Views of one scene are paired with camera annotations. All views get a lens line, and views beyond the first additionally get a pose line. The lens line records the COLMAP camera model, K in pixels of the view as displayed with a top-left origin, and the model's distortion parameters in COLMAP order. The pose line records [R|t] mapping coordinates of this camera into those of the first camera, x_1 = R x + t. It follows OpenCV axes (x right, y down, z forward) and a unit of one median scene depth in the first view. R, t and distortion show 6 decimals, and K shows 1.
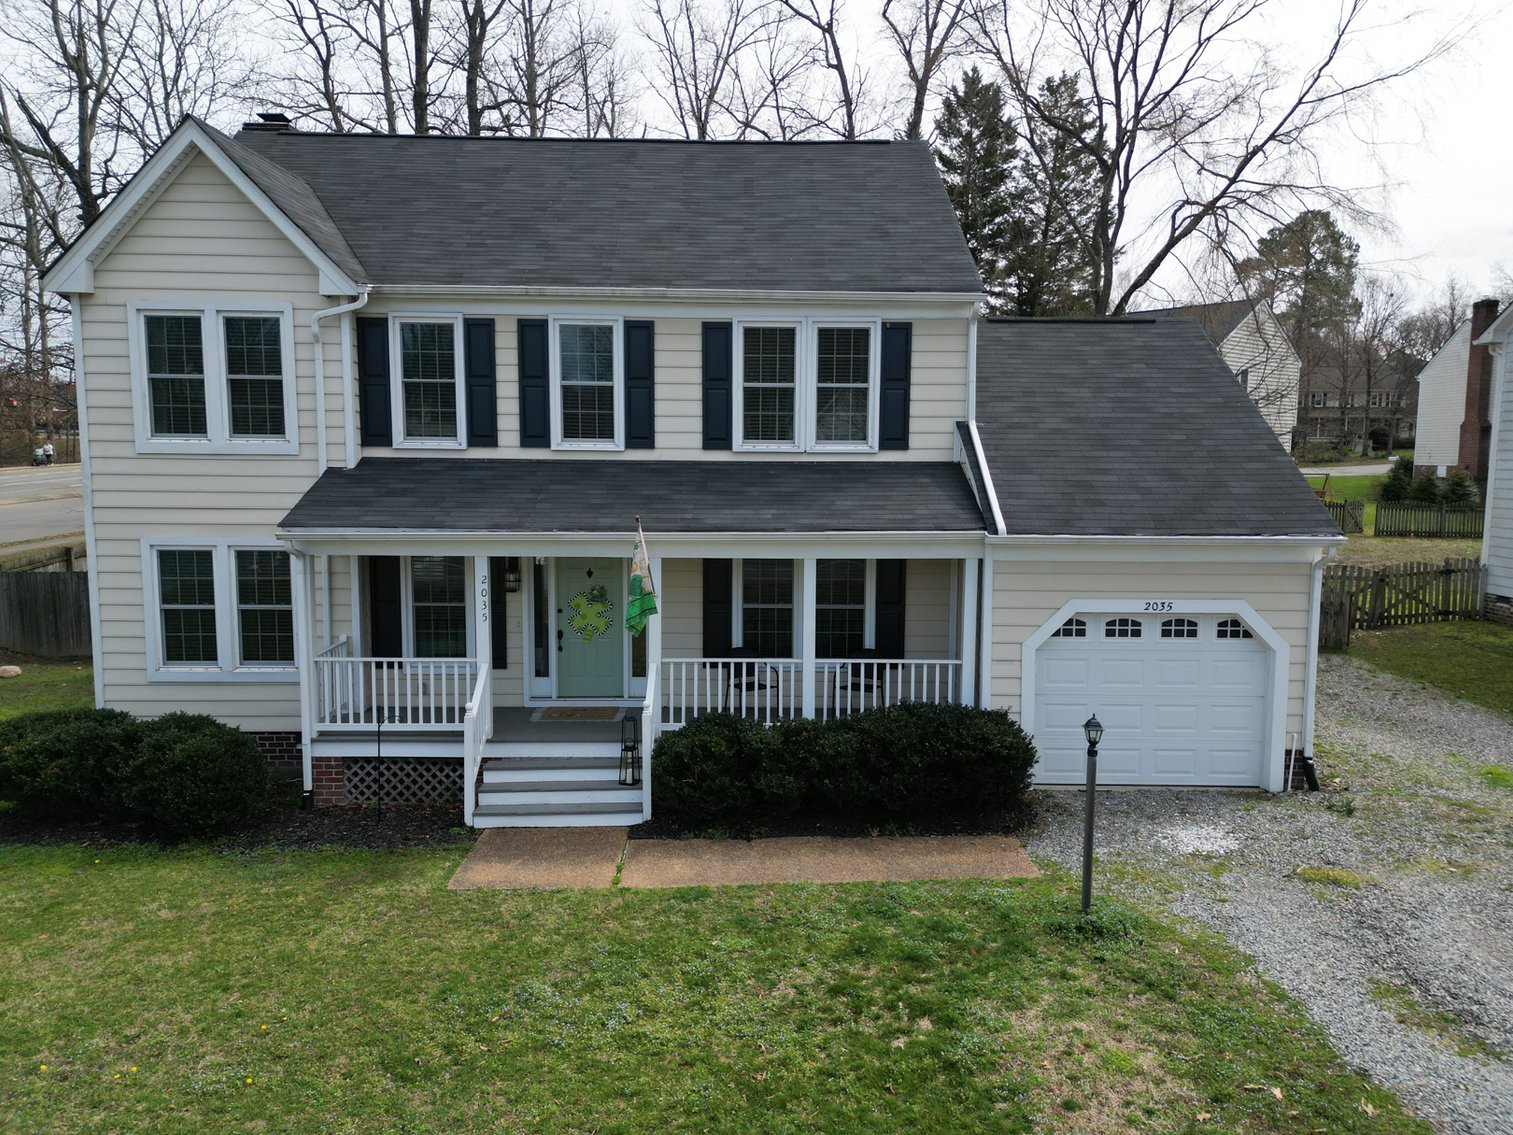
lens RADIAL K [[1058.7, 0, 758.1], [0, 1058.7, 563.0], [0, 0, 1]] dist [0.058347, -0.052557]
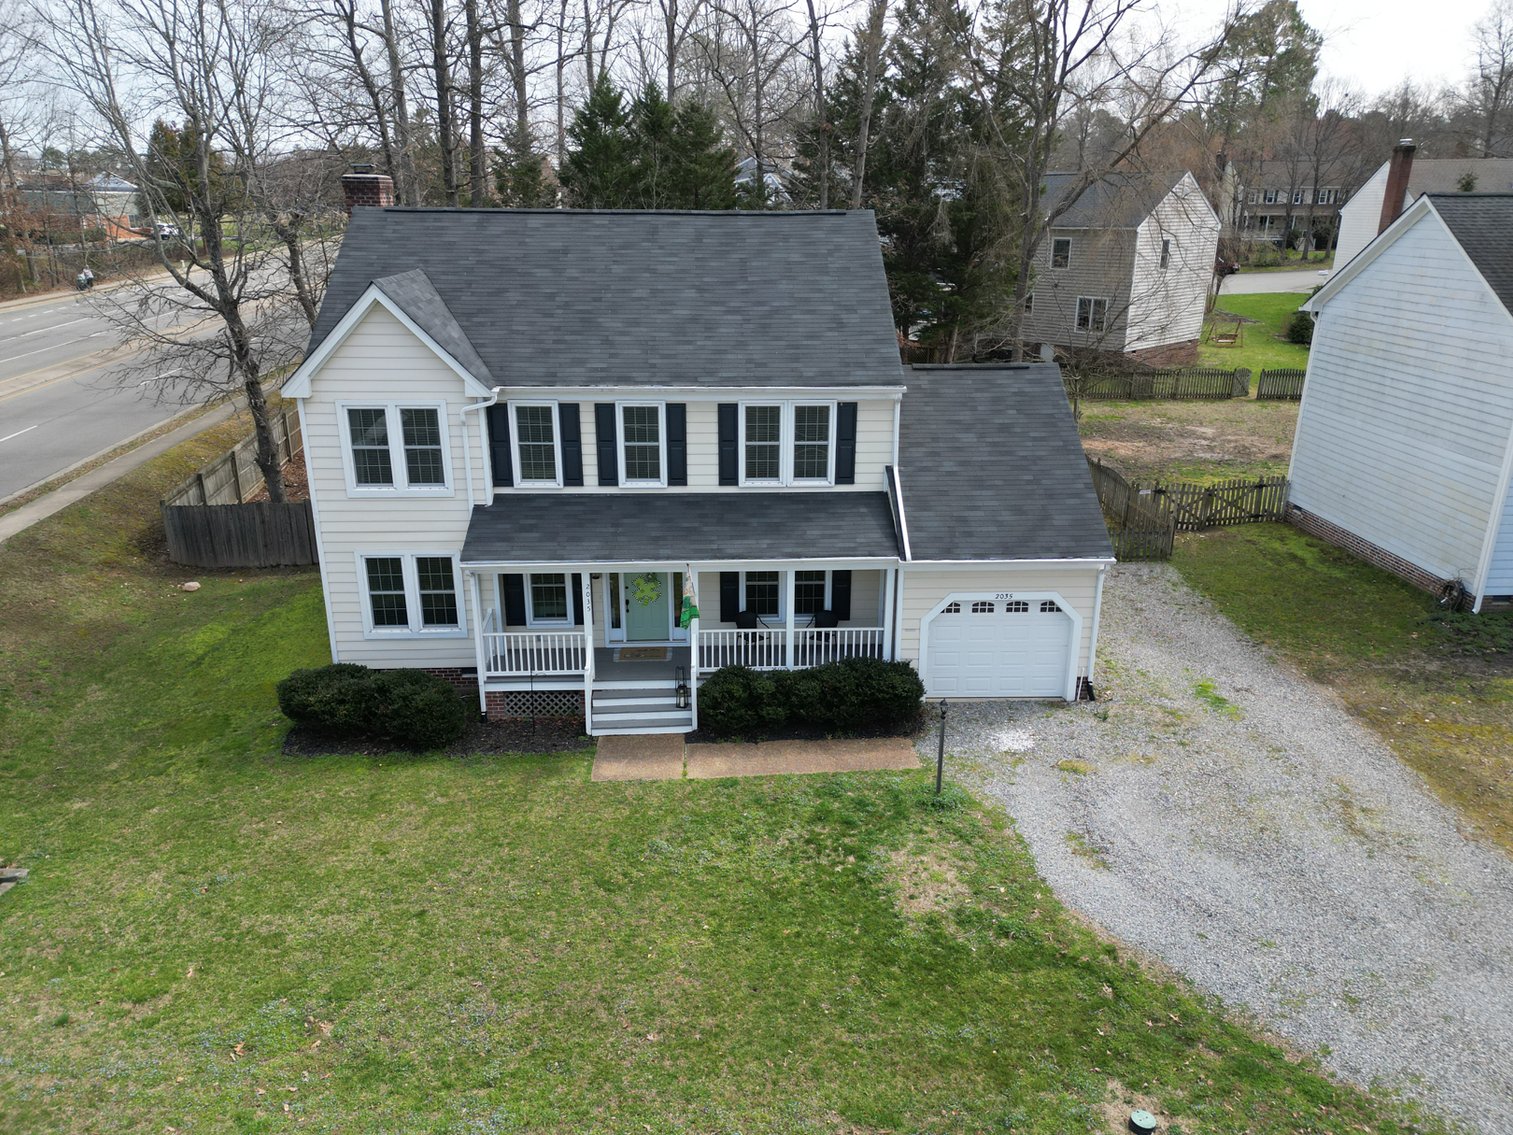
lens RADIAL K [[1058.7, 0, 757.4], [0, 1058.7, 562.2], [0, 0, 1]] dist [0.058347, -0.052557]
pose [[0.999344, -0.014738, 0.033071, -0.051278], [0.007156, 0.975787, 0.218607, -0.344573], [-0.035492, -0.218227, 0.975252, -0.522811]]
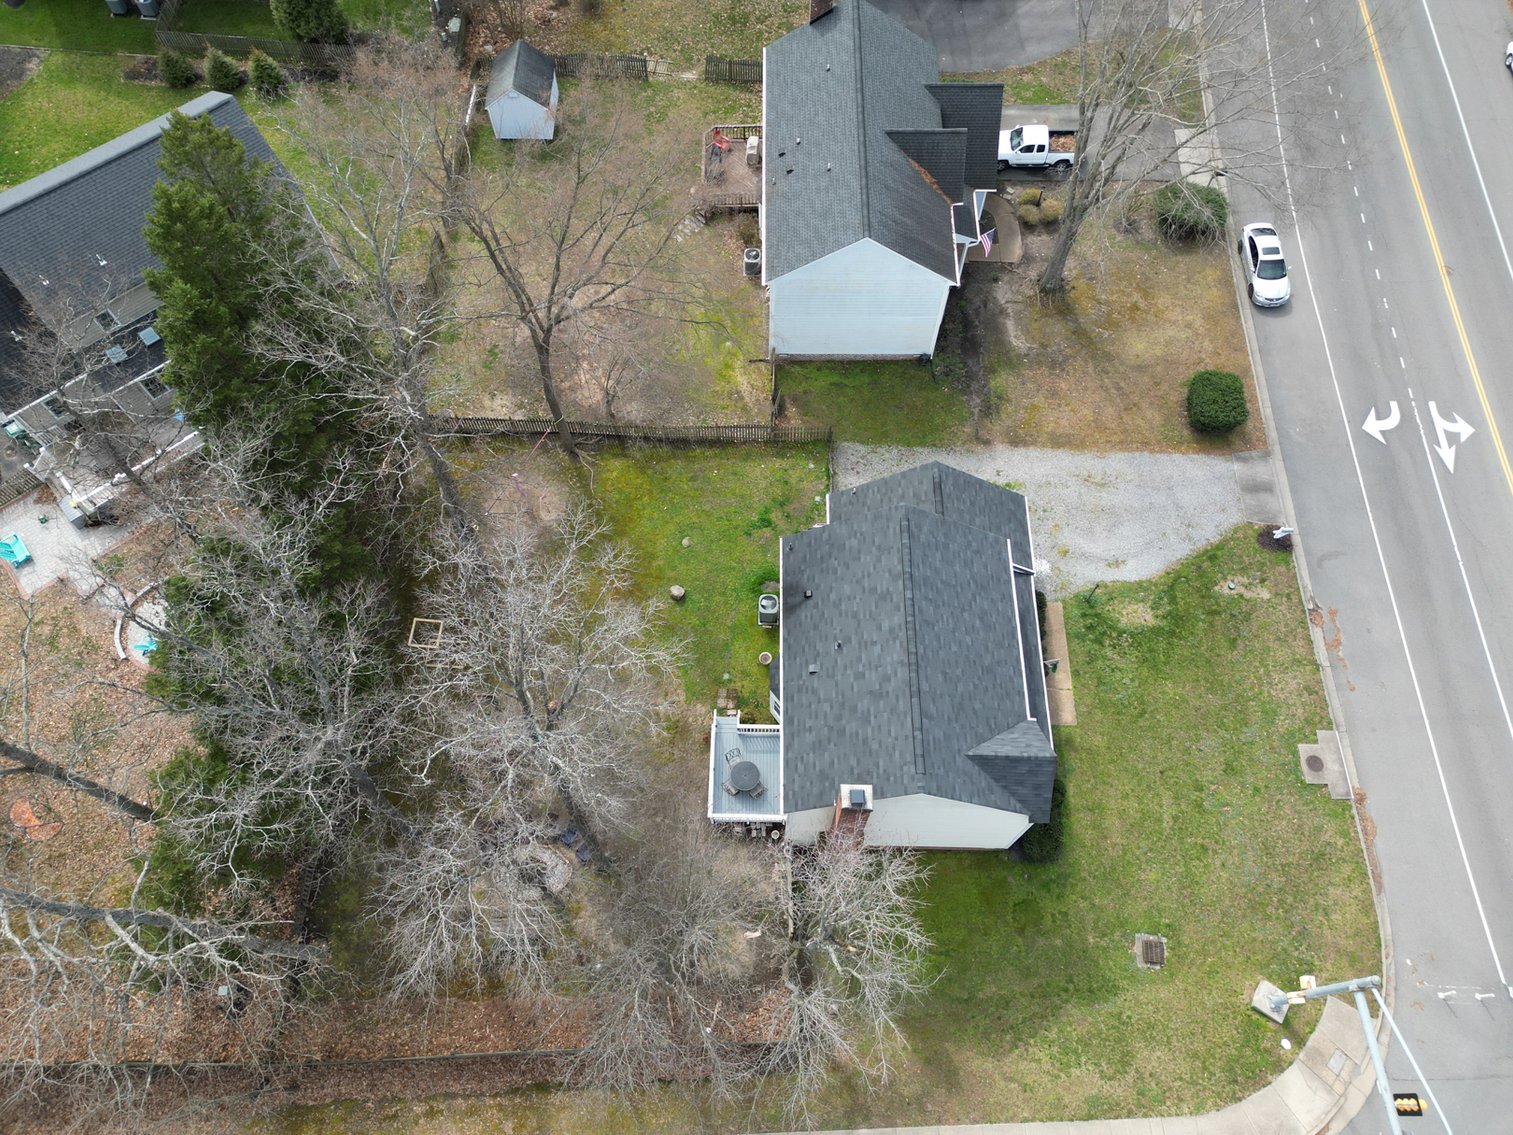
lens RADIAL K [[1058.7, 0, 764.7], [0, 1058.7, 568.0], [0, 0, 1]] dist [0.058347, -0.052557]
pose [[0.015244, -0.900582, 0.434420, -1.301802], [0.101922, 0.433607, 0.895320, -3.232771], [-0.994676, 0.030629, 0.098398, 1.436944]]
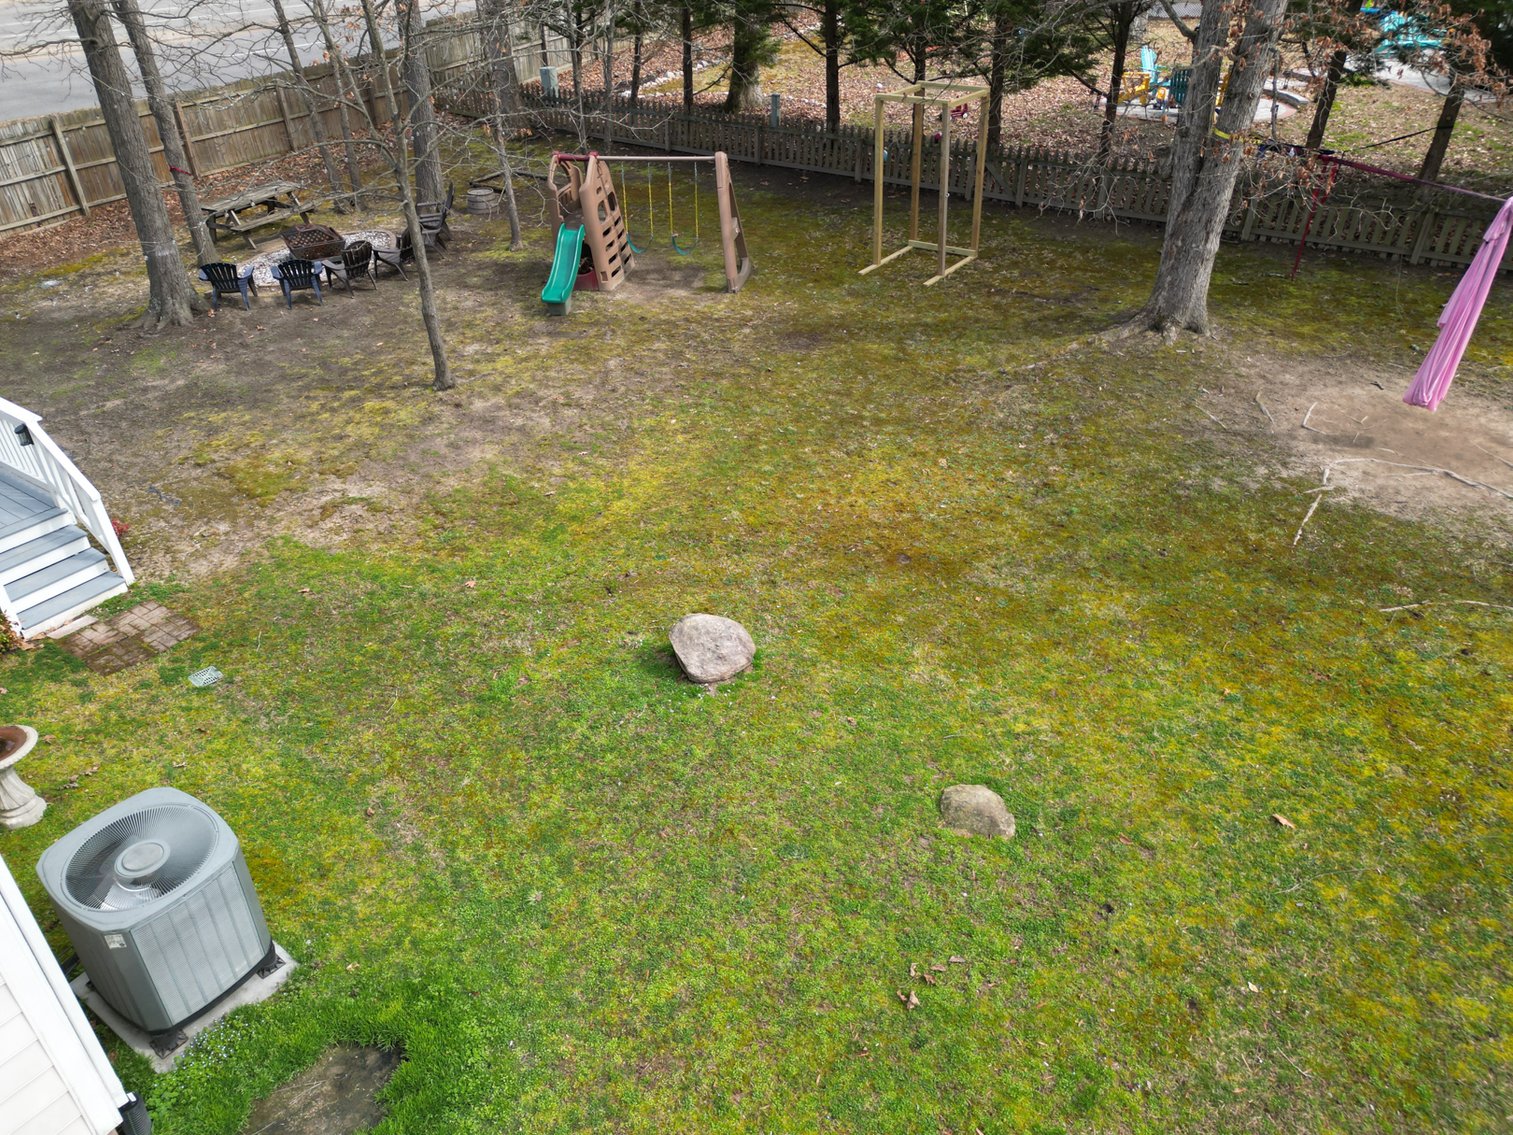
lens RADIAL K [[1058.7, 0, 761.4], [0, 1058.7, 562.9], [0, 0, 1]] dist [0.058347, -0.052557]
pose [[0.819977, 0.300865, -0.486948, 0.554478], [-0.053569, 0.887320, 0.458033, -0.310120], [0.569884, -0.349491, 0.743699, 1.631723]]
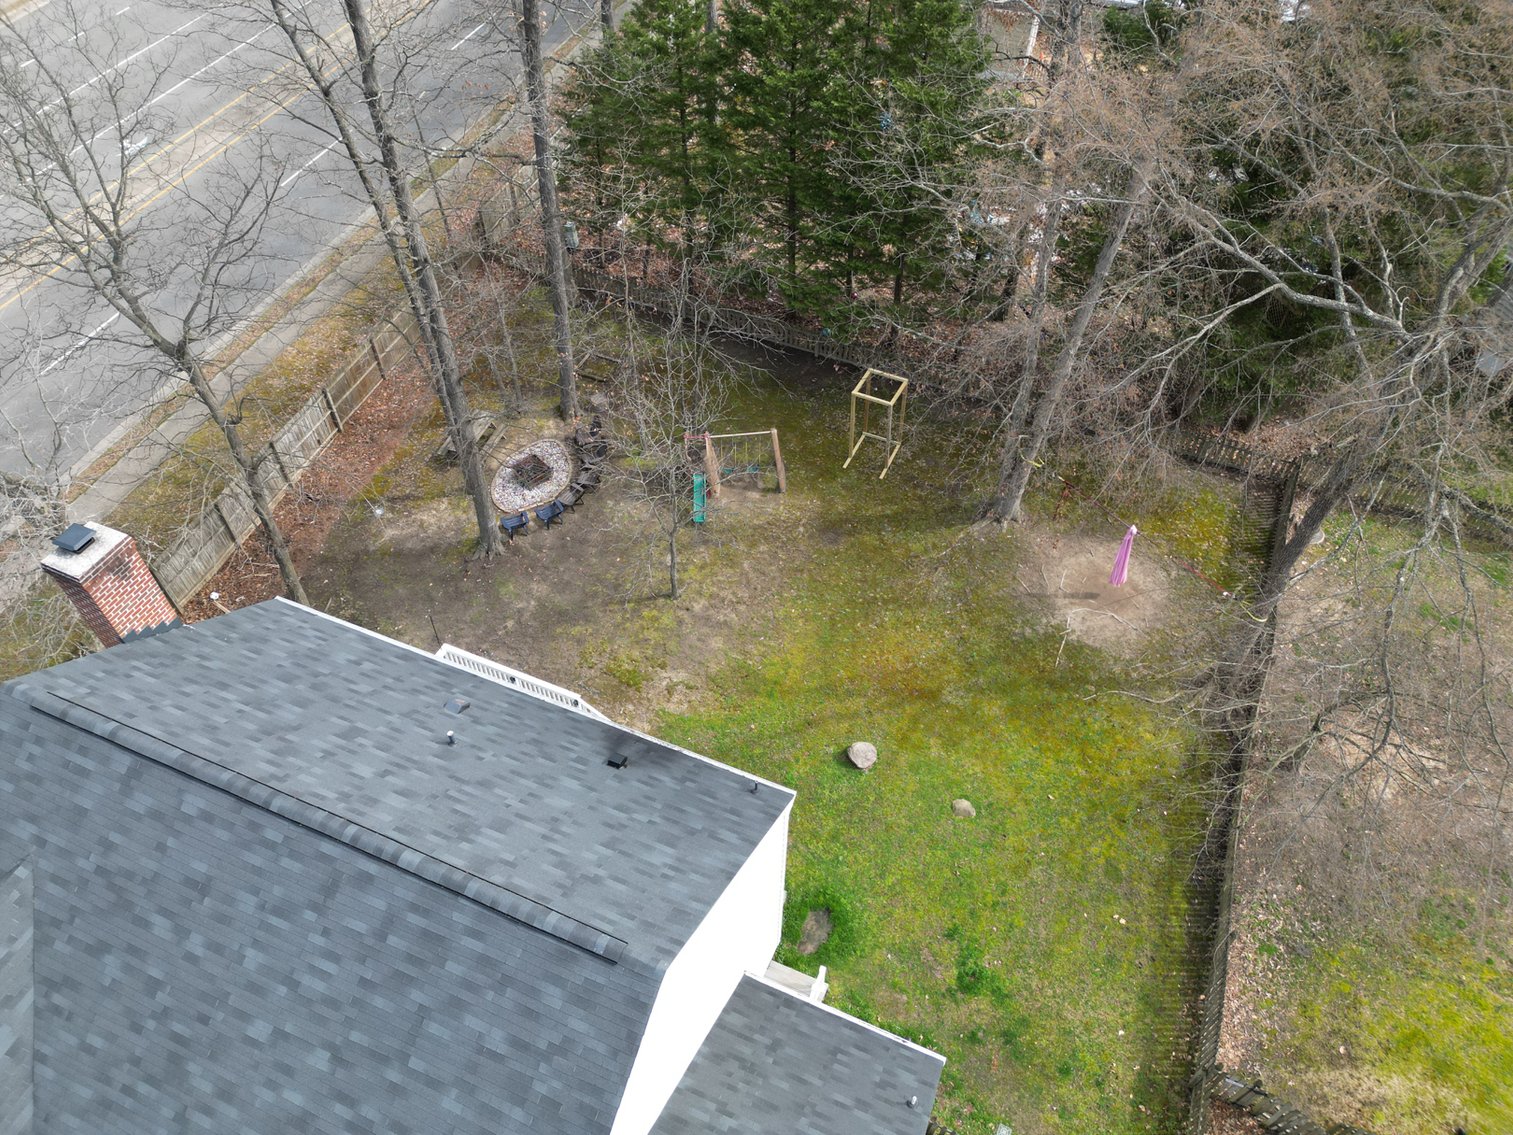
lens RADIAL K [[1058.7, 0, 758.3], [0, 1058.7, 553.4], [0, 0, 1]] dist [0.058347, -0.052557]
pose [[0.915996, 0.299081, -0.267399, 0.446332], [-0.046285, 0.740849, 0.670075, -1.515079], [0.398510, -0.601409, 0.692457, 0.900493]]
